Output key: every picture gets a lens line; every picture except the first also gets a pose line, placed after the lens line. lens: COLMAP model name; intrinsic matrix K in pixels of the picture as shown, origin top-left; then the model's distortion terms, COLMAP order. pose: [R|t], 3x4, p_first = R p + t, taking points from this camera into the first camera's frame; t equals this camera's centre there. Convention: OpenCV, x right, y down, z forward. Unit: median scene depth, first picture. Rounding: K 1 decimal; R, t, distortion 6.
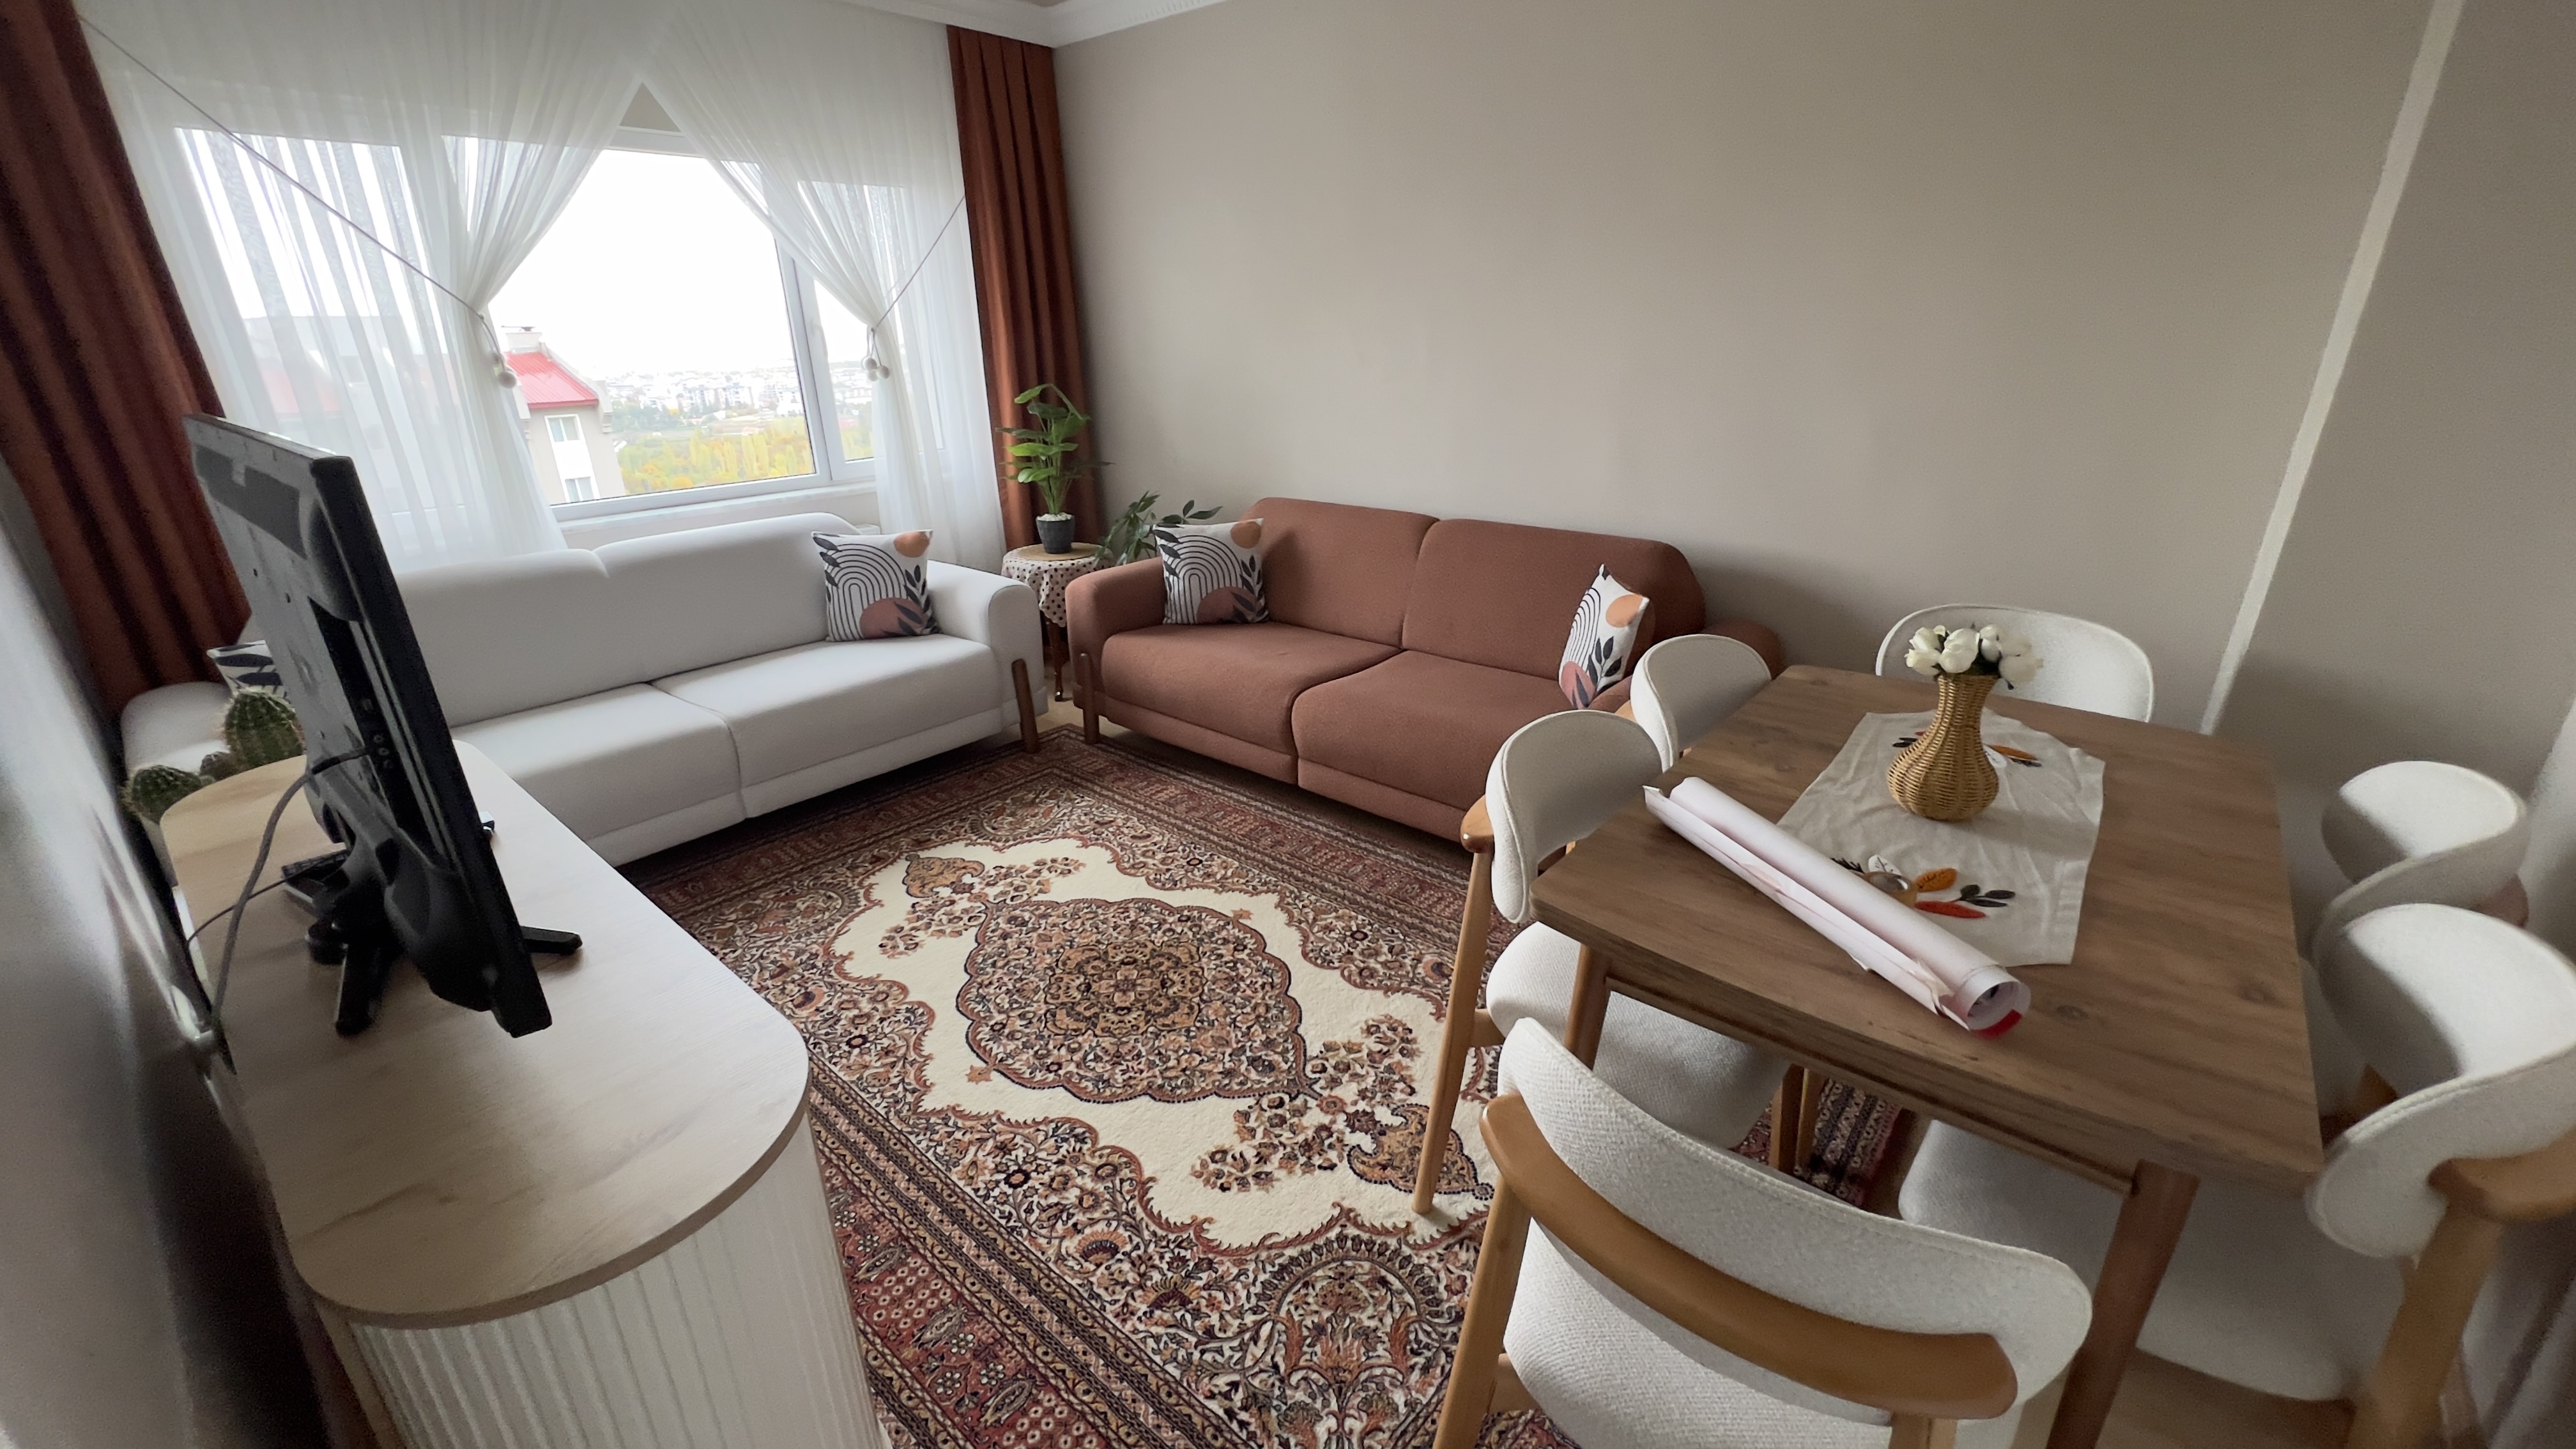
lens RADIAL K [[1027.0, 0, 1289.4], [0, 1027.0, 719.2], [0, 0, 1]] dist [0.001402, -0.000685]
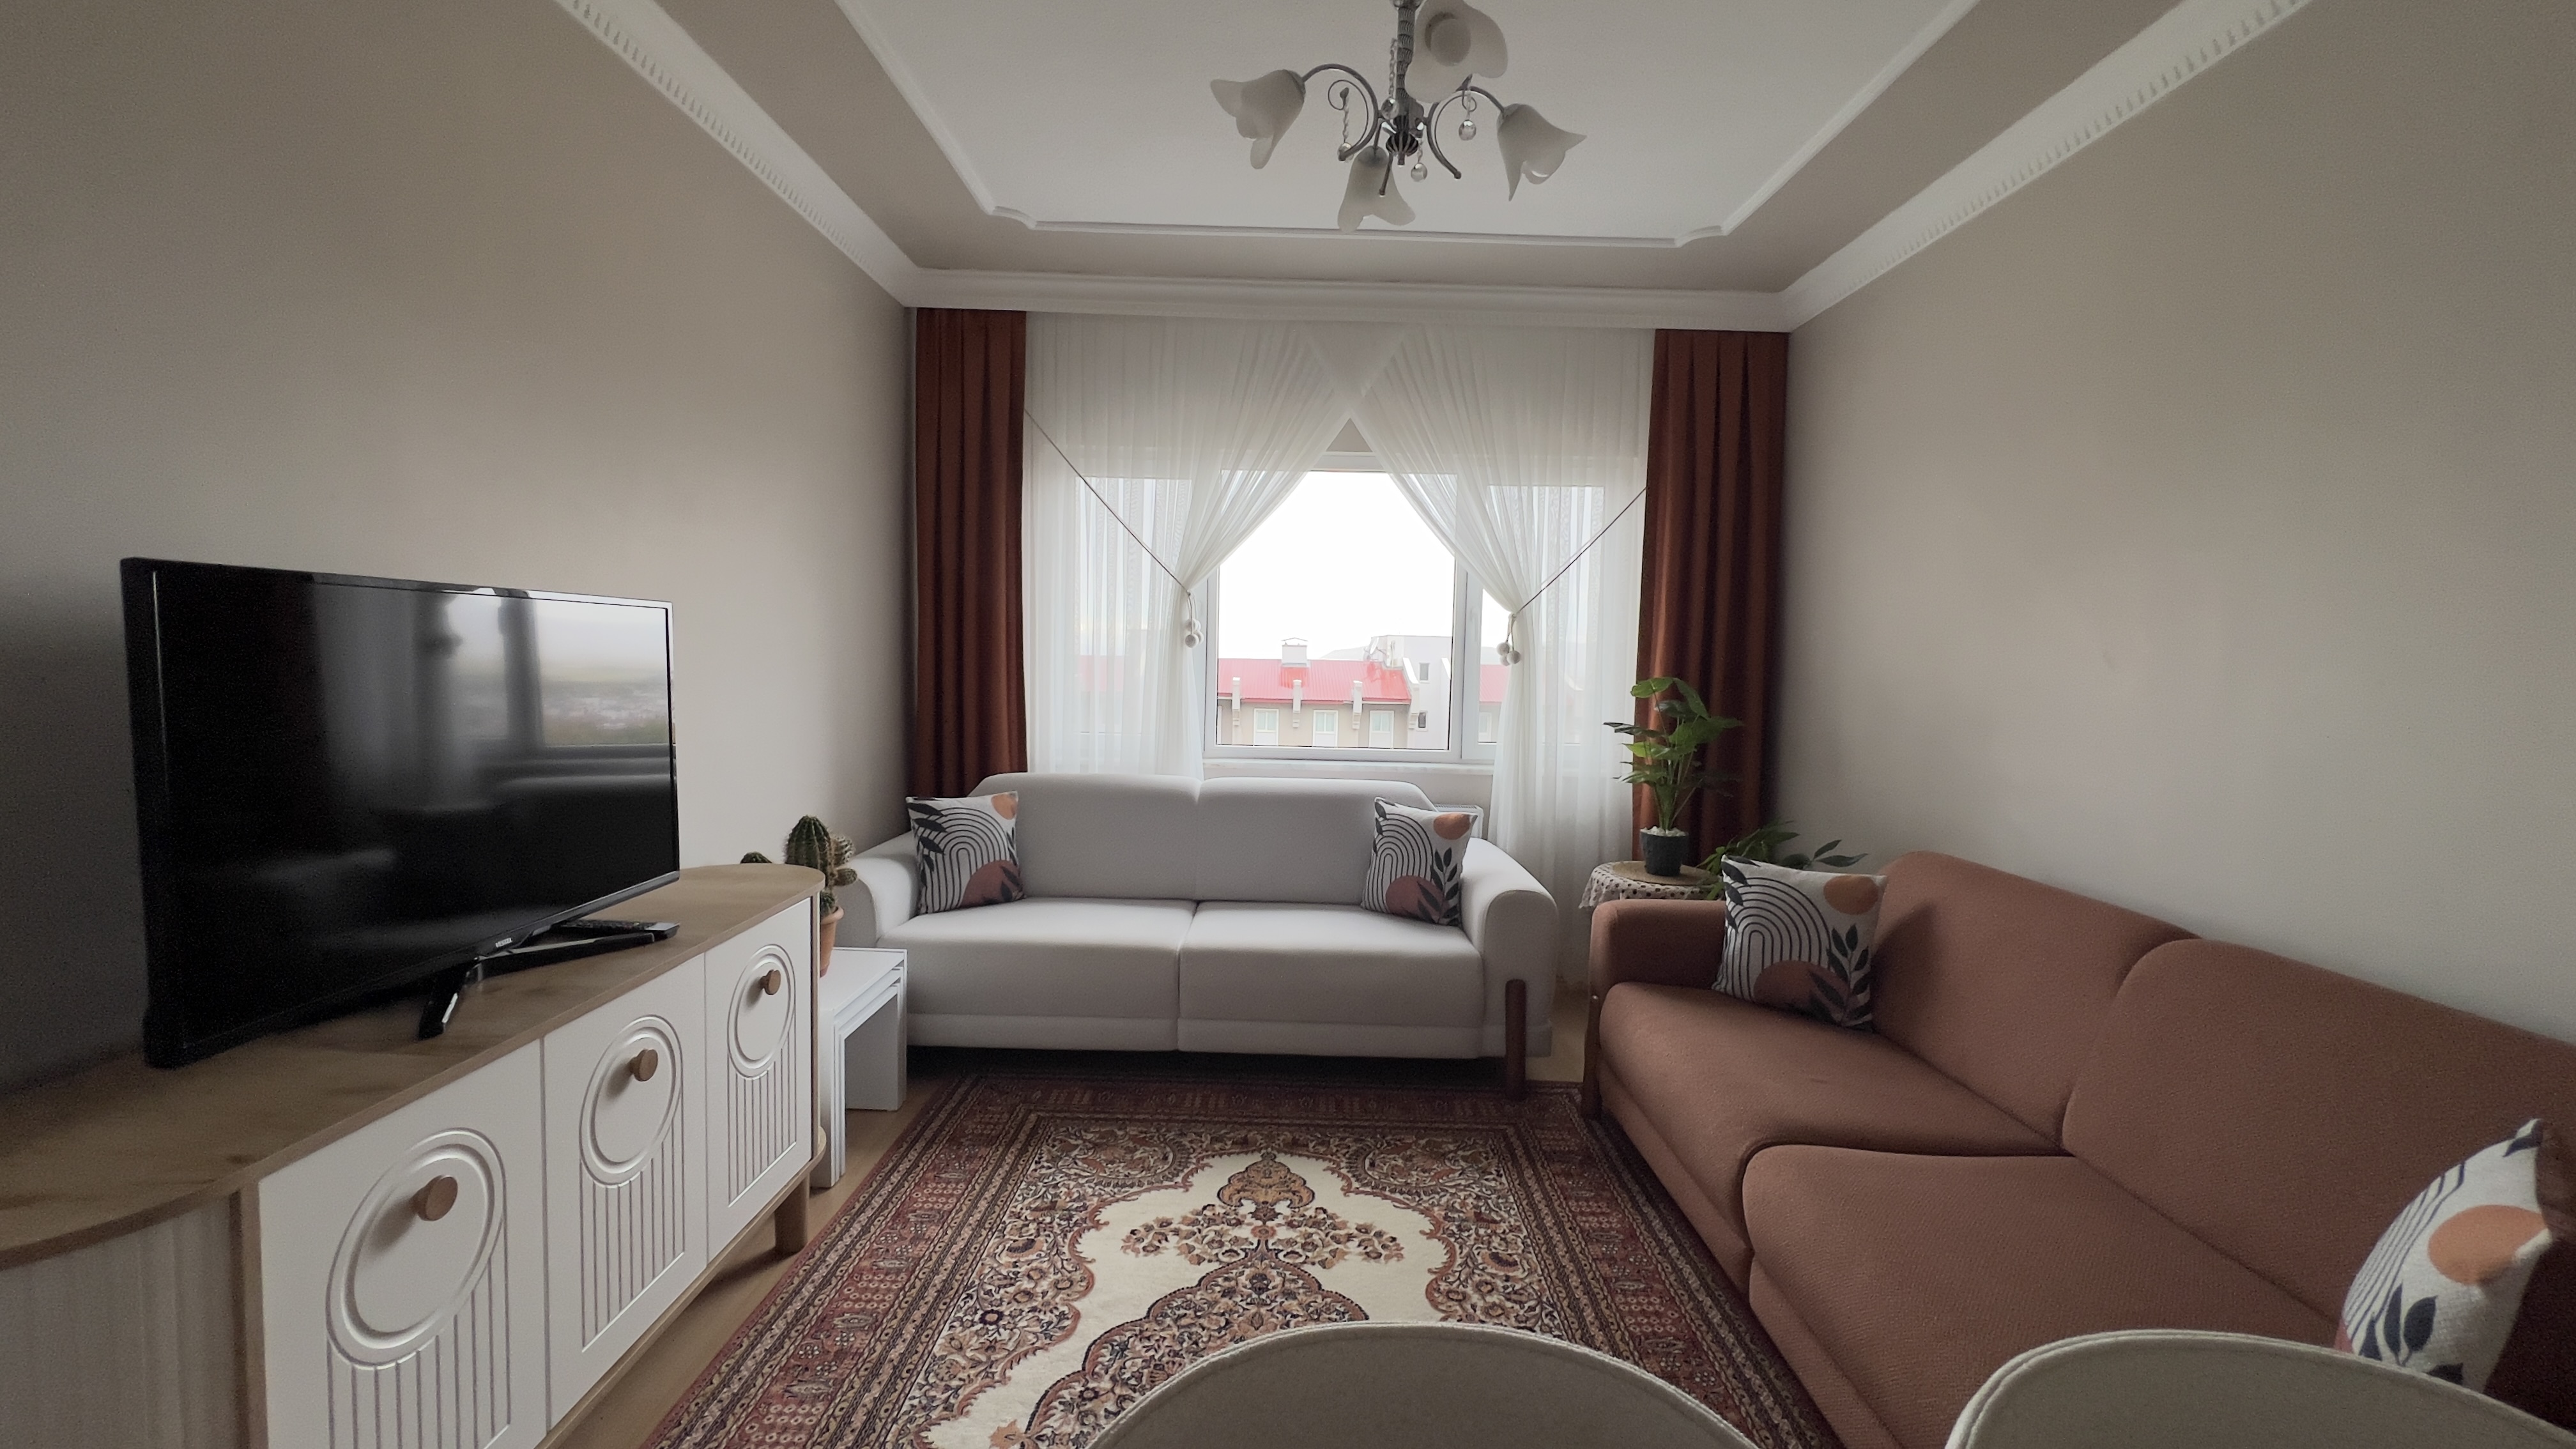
lens RADIAL K [[1027.0, 0, 1292.2], [0, 1027.0, 714.3], [0, 0, 1]] dist [0.001402, -0.000685]
pose [[0.642846, 0.078538, -0.761958, 0.267345], [-0.307774, 0.937386, -0.163042, -0.077016], [0.701444, 0.339322, 0.626767, 0.315047]]
